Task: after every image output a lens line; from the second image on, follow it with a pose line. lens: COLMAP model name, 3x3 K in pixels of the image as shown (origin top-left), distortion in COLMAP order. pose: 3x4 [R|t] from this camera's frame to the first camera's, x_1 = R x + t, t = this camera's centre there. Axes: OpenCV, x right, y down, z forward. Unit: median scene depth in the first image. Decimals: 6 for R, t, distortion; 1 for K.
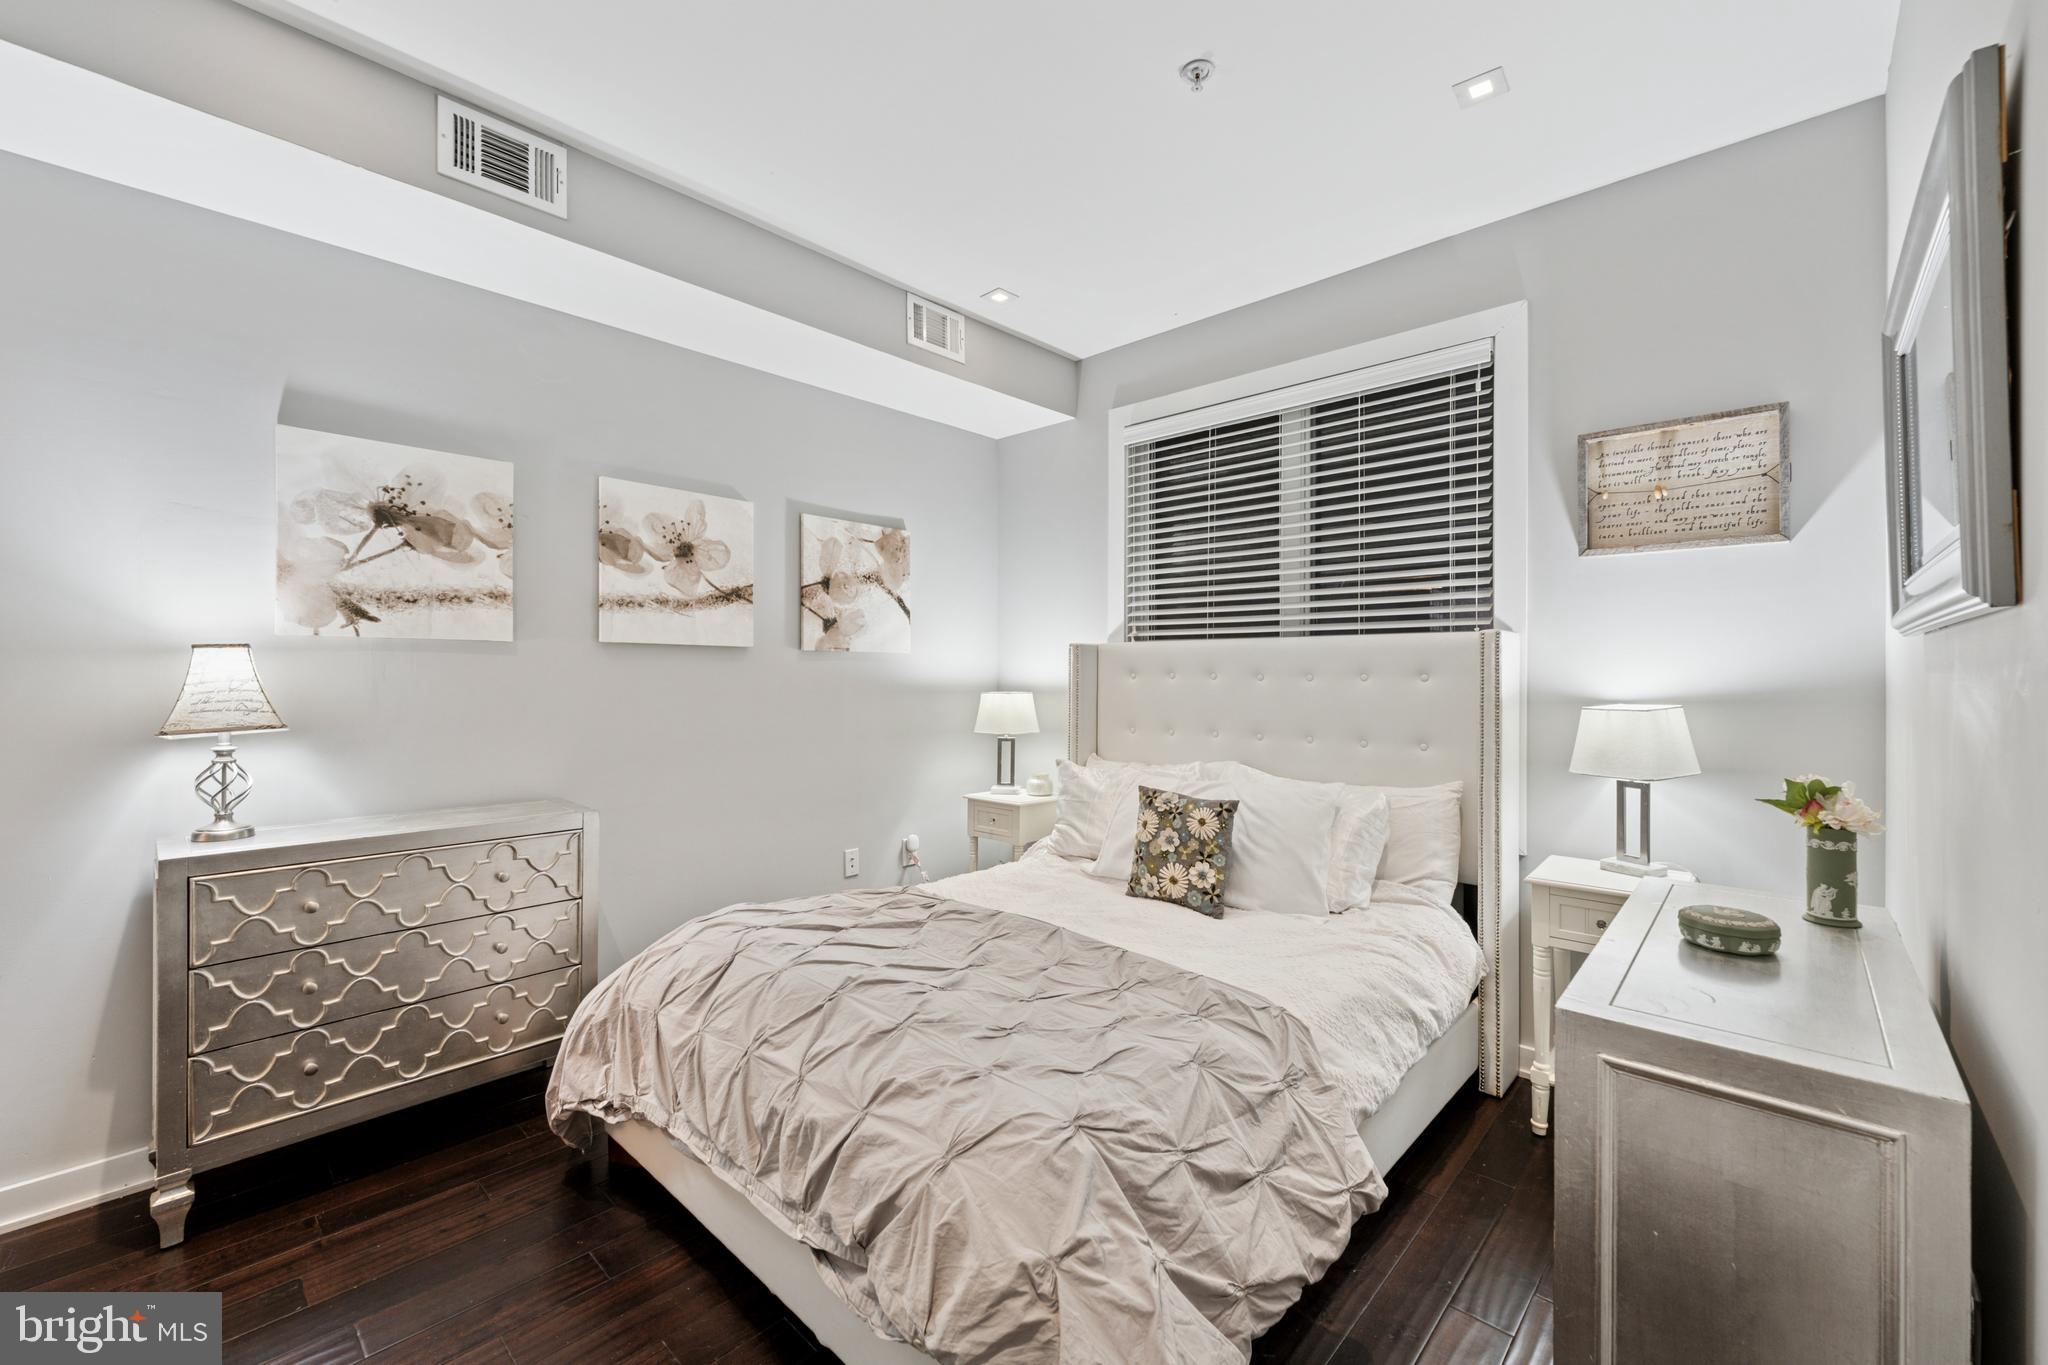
lens RADIAL K [[834.0, 0, 1029.5], [0, 834.0, 670.6], [0, 0, 1]] dist [0.000268, -0.000605]
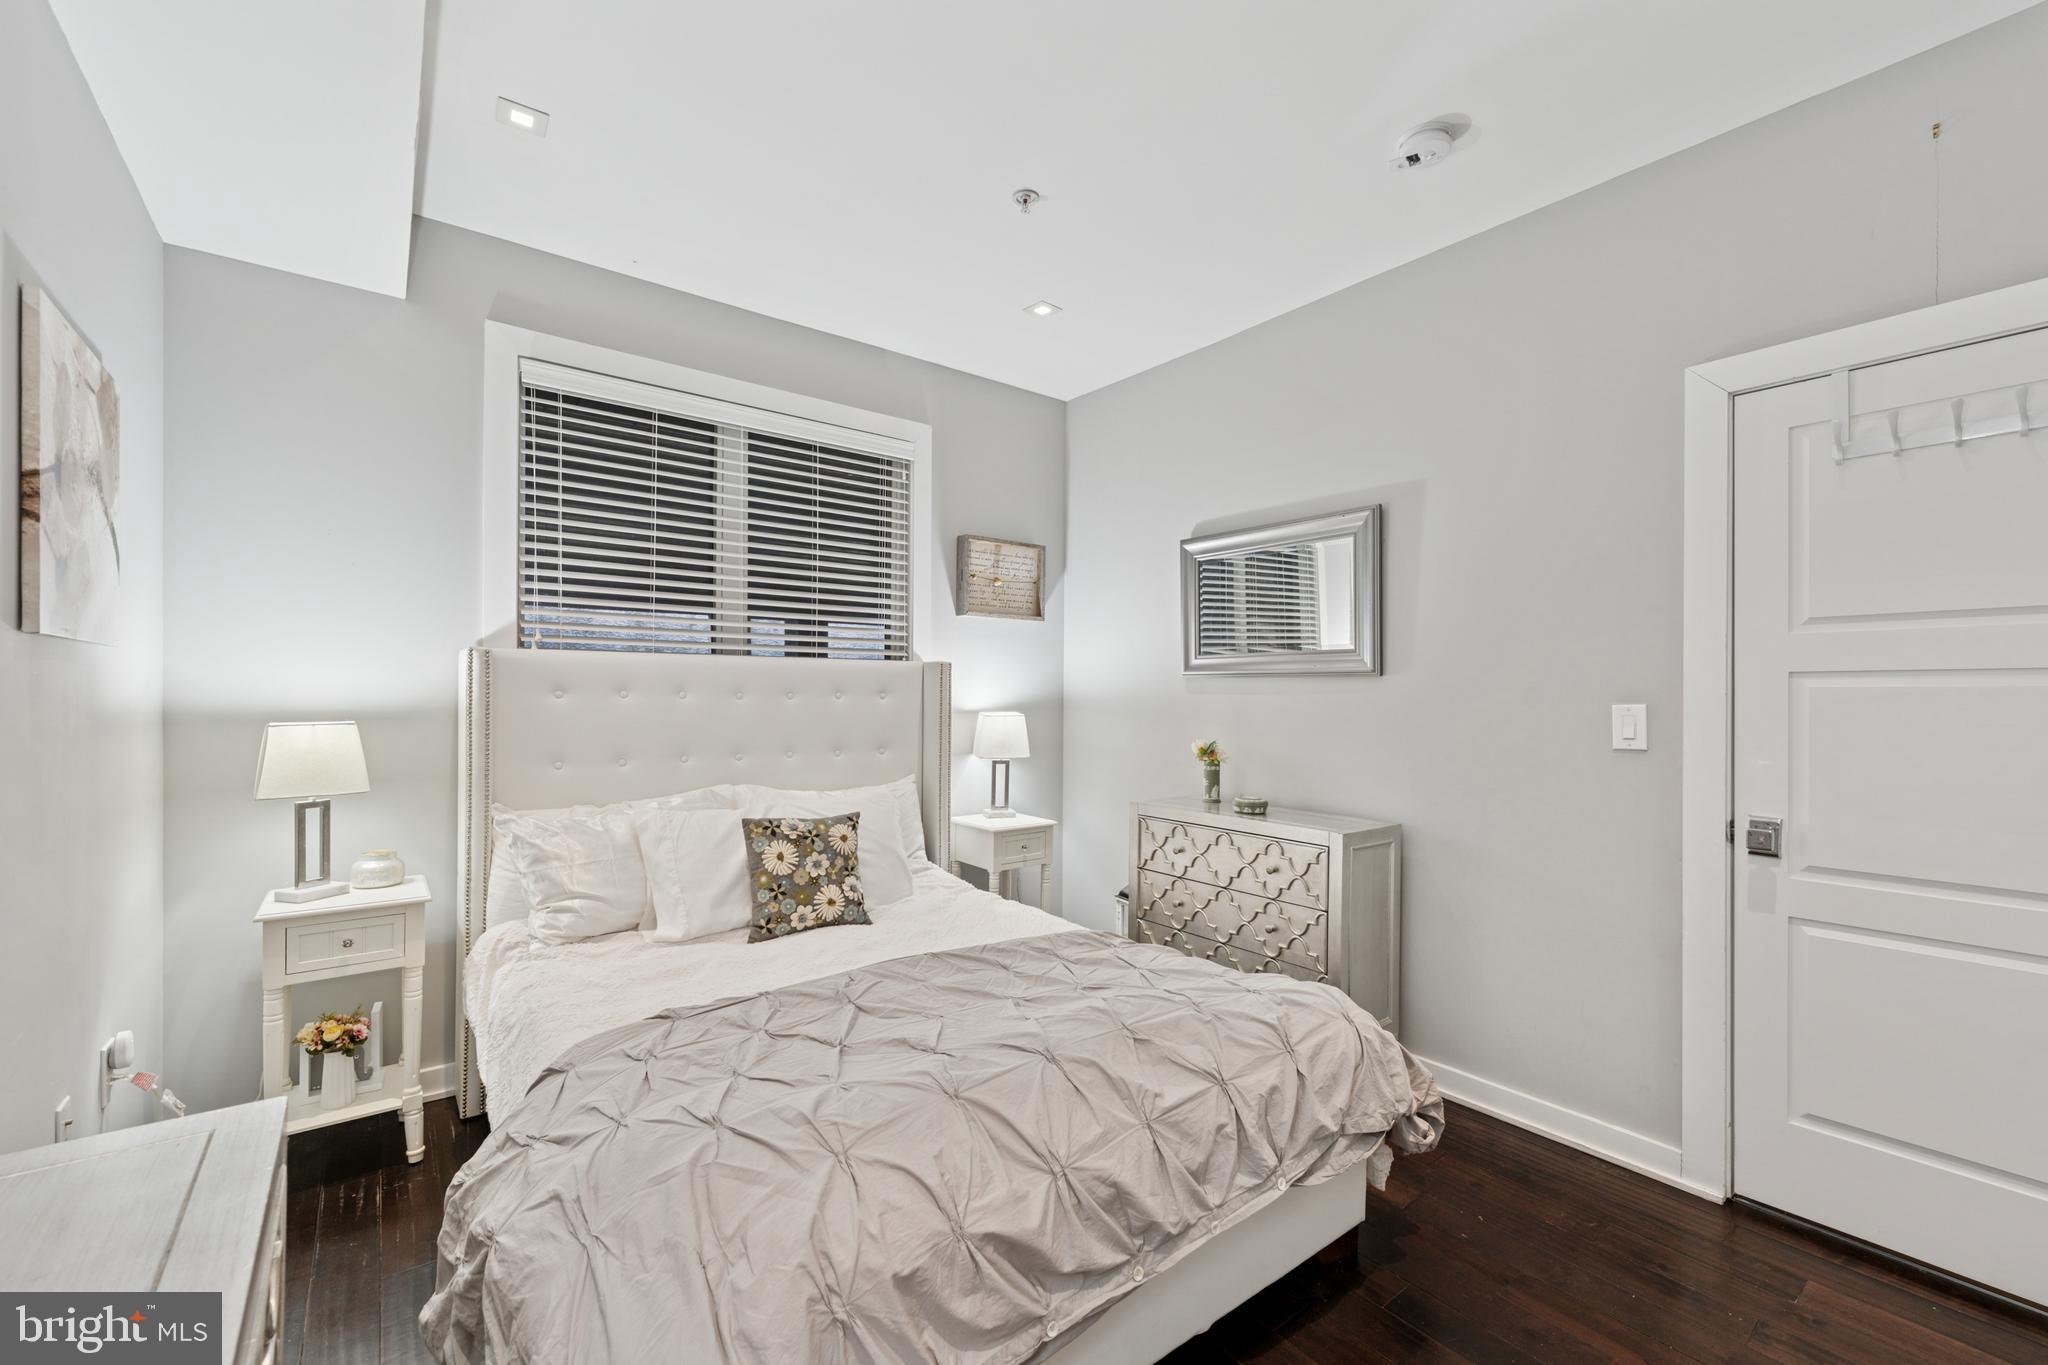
lens RADIAL K [[834.0, 0, 1031.9], [0, 834.0, 691.8], [0, 0, 1]] dist [0.000268, -0.000605]
pose [[0.156835, 0.001626, 0.987624, -0.753404], [-0.009831, 0.999952, -0.000085, 0.000091], [-0.987576, -0.009696, 0.156843, 0.602651]]
